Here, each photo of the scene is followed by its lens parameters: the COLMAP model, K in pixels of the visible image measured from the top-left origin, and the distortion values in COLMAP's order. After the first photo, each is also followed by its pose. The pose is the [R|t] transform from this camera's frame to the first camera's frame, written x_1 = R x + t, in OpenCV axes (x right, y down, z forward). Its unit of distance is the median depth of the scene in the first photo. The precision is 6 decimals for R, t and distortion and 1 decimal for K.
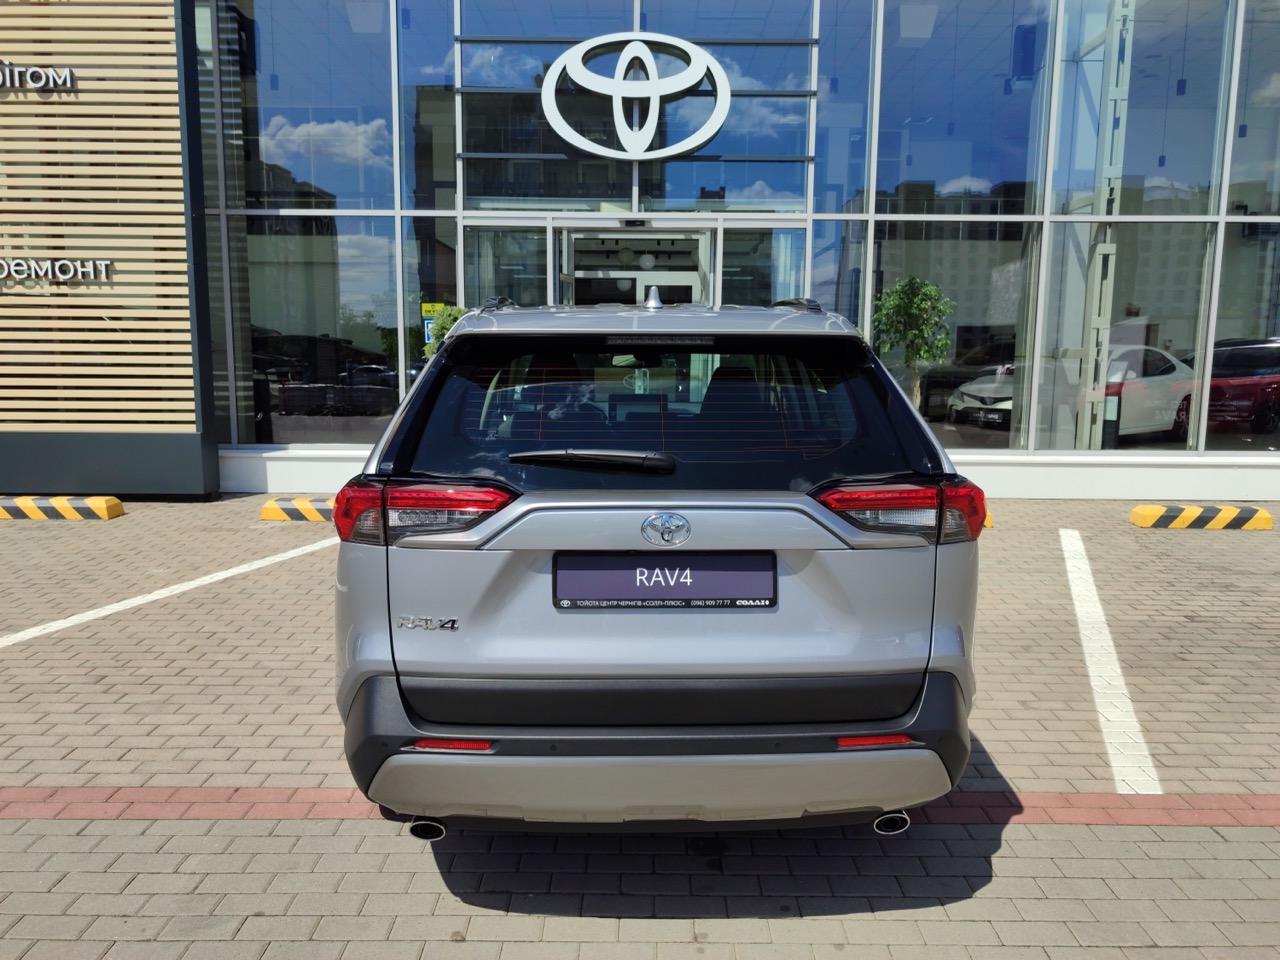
lens RADIAL K [[931.3, 0, 642.4], [0, 931.3, 476.3], [0, 0, 1]] dist [0.008717, -0.003355]
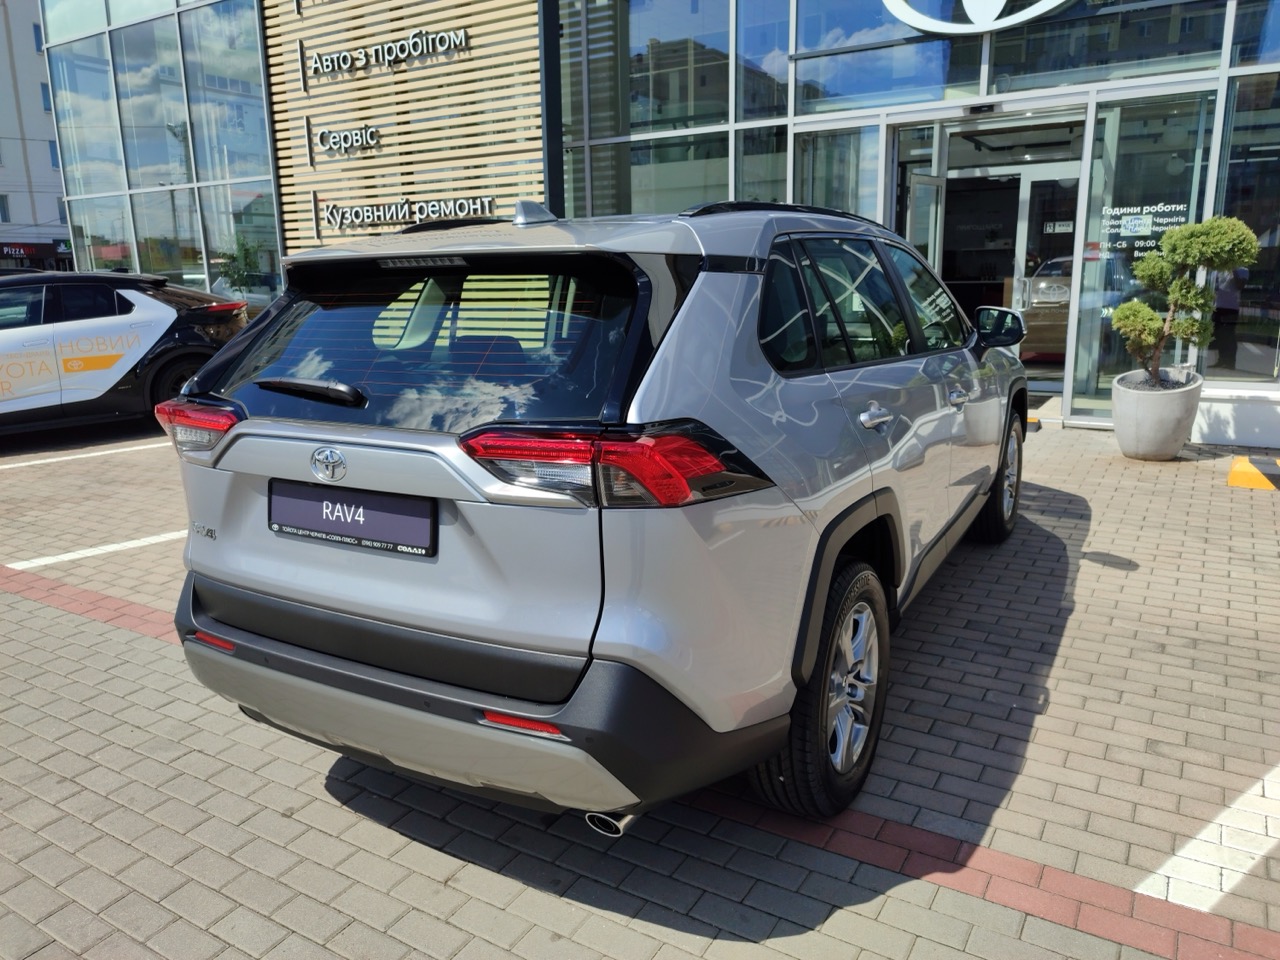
lens RADIAL K [[929.9, 0, 632.2], [0, 929.9, 483.4], [0, 0, 1]] dist [0.007641, -0.002533]
pose [[0.850330, 0.091504, -0.518233, 0.243174], [-0.041255, 0.993327, 0.107699, -0.012205], [0.524630, -0.070200, 0.848431, 0.104407]]
